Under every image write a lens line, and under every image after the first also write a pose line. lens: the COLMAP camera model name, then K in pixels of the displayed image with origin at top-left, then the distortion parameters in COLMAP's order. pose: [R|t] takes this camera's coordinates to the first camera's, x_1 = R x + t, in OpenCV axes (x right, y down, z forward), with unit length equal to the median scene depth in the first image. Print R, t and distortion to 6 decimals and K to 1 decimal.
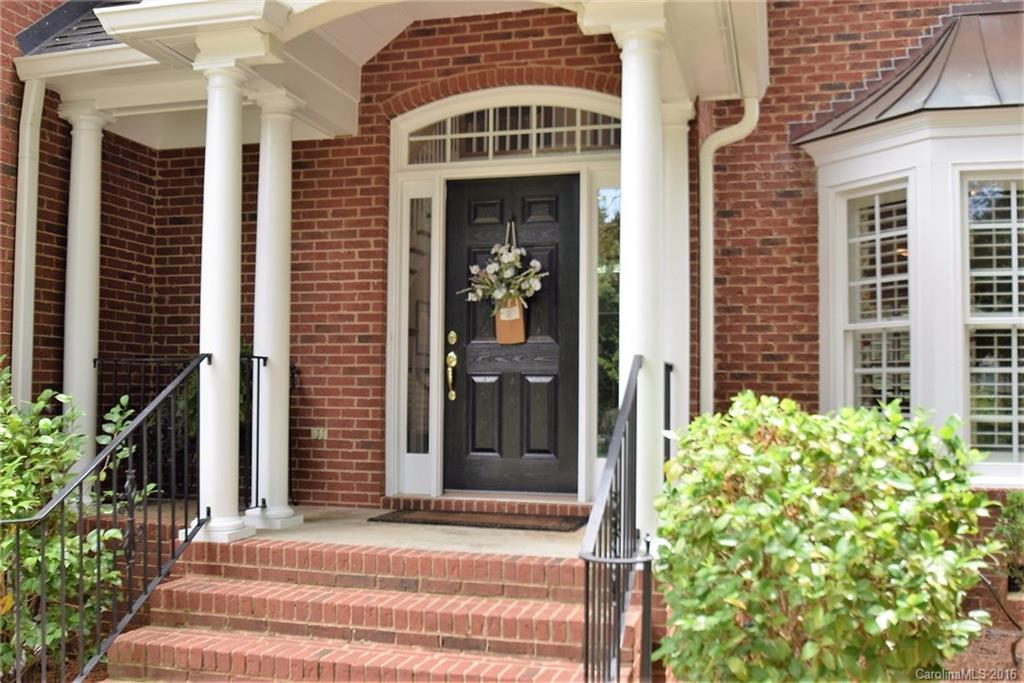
lens RADIAL K [[1051.8, 0, 512.5], [0, 1051.8, 336.0], [0, 0, 1]] dist [-0.026784, 0.000000]
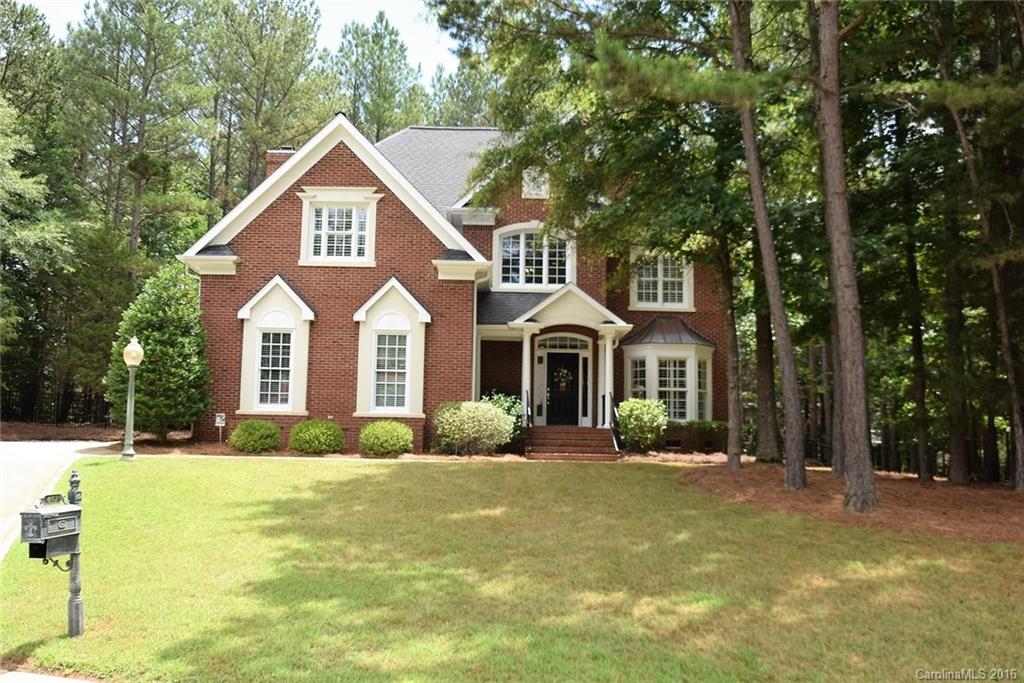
lens RADIAL K [[883.0, 0, 511.7], [0, 883.0, 341.6], [0, 0, 1]] dist [0.000480, 0.000027]
pose [[0.958231, 0.043910, 0.282603, -1.247375], [-0.024766, 0.997171, -0.070963, 0.067869], [-0.284919, 0.061000, 0.956609, -2.465200]]
